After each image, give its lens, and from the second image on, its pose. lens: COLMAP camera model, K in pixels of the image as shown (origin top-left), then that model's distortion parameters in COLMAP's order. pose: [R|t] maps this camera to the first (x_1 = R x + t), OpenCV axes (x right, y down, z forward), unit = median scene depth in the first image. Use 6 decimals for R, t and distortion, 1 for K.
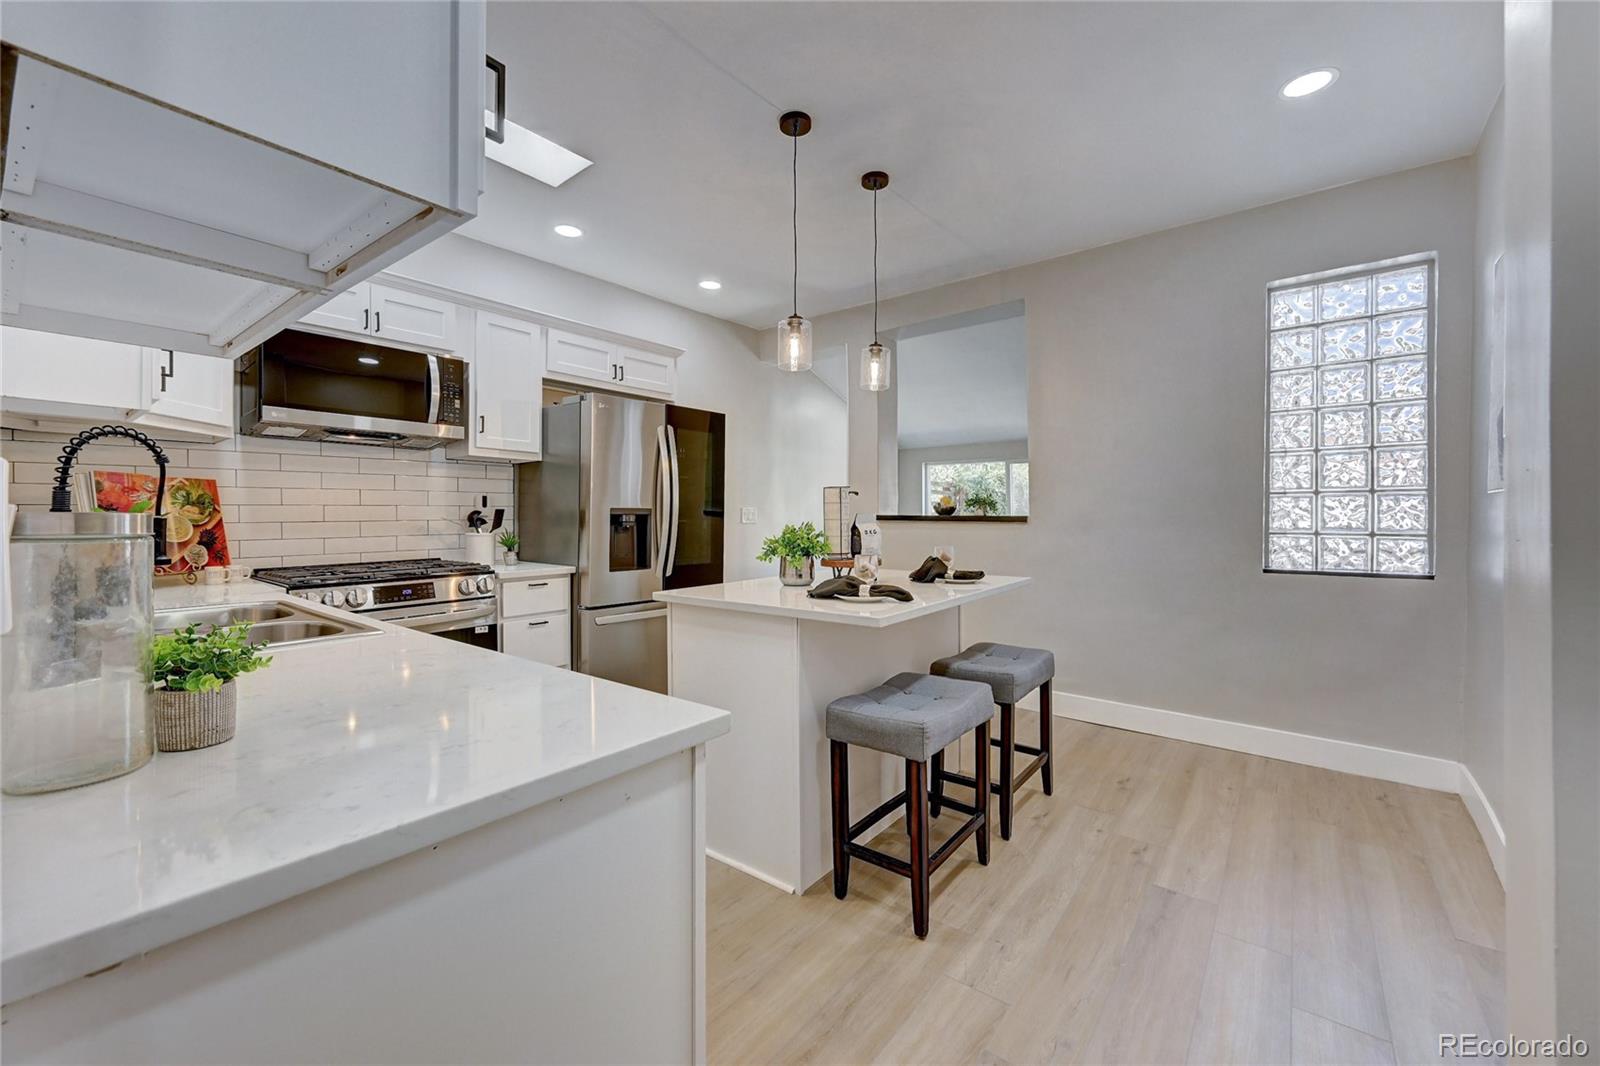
lens RADIAL K [[643.4, 0, 809.7], [0, 643.4, 512.1], [0, 0, 1]] dist [-0.000875, -0.000107]
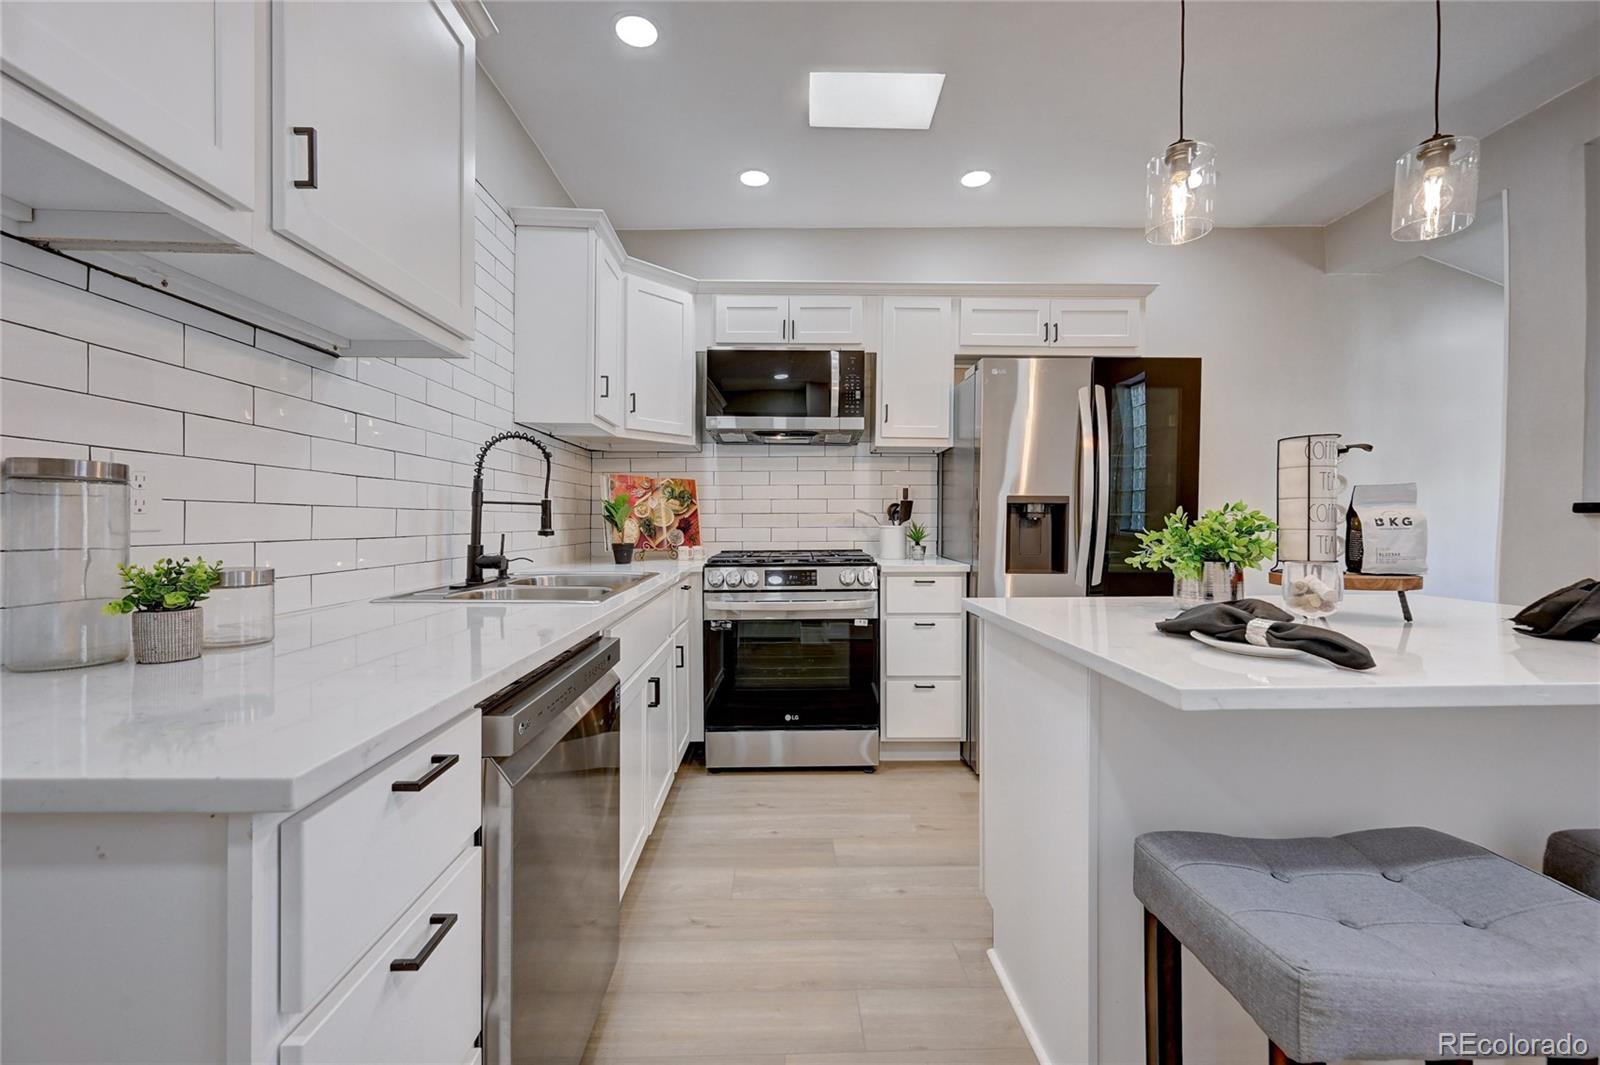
lens RADIAL K [[642.2, 0, 797.0], [0, 642.2, 528.6], [0, 0, 1]] dist [-0.001720, -0.000062]
pose [[0.625605, 0.009704, -0.780080, 0.184974], [0.000498, 0.999917, 0.012839, 0.028402], [0.780140, -0.008420, 0.625549, 0.320324]]
